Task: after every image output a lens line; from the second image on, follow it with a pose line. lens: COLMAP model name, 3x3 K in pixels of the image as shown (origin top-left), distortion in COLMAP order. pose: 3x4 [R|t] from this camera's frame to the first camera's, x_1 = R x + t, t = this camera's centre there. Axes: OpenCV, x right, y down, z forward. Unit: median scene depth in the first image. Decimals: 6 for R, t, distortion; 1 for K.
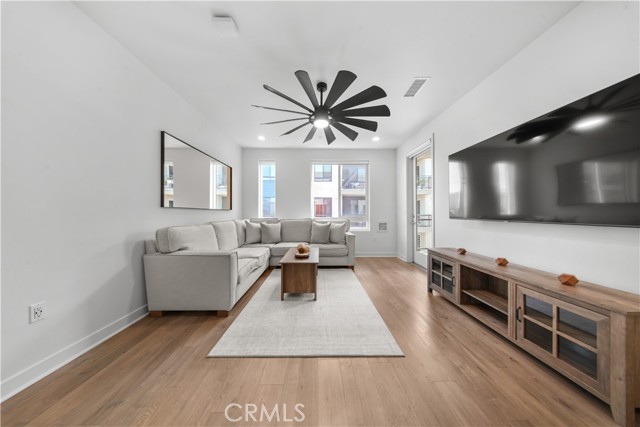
lens RADIAL K [[188.9, 0, 317.2], [0, 188.9, 211.7], [0, 0, 1]] dist [-0.000921, -0.000281]
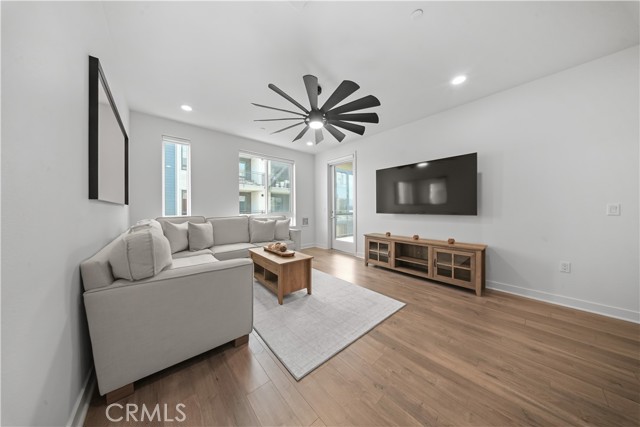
lens RADIAL K [[188.9, 0, 314.1], [0, 188.9, 208.1], [0, 0, 1]] dist [-0.000921, -0.000281]
pose [[0.776924, 0.001441, 0.629593, -0.679196], [-0.001670, 0.999999, -0.000227, -0.002133], [-0.629593, -0.000875, 0.776925, 0.190203]]
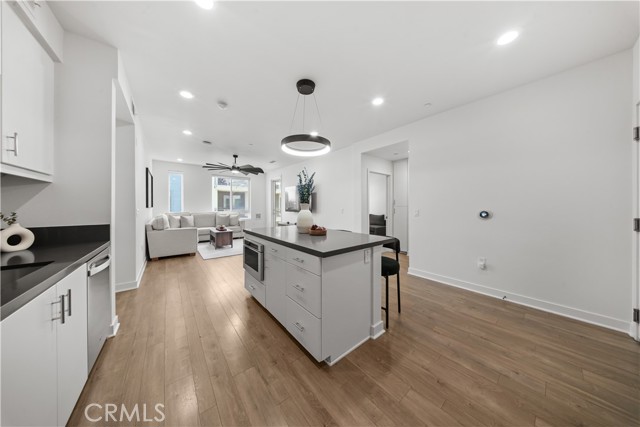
lens RADIAL K [[188.9, 0, 316.3], [0, 188.9, 203.5], [0, 0, 1]] dist [-0.000921, -0.000281]
pose [[0.788808, 0.010451, 0.614550, -0.657076], [-0.006329, 0.999941, -0.008881, -0.058513], [-0.614607, 0.003116, 0.788828, -1.539461]]
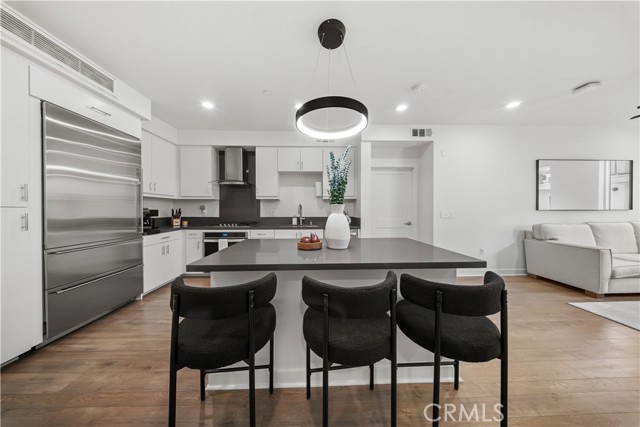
lens RADIAL K [[188.9, 0, 323.0], [0, 188.9, 210.1], [0, 0, 1]] dist [-0.000921, -0.000281]
pose [[0.010095, 0.002390, -0.999946, 0.669711], [0.007188, 0.999971, 0.002463, -0.041086], [0.999923, -0.007213, 0.010078, -0.730764]]
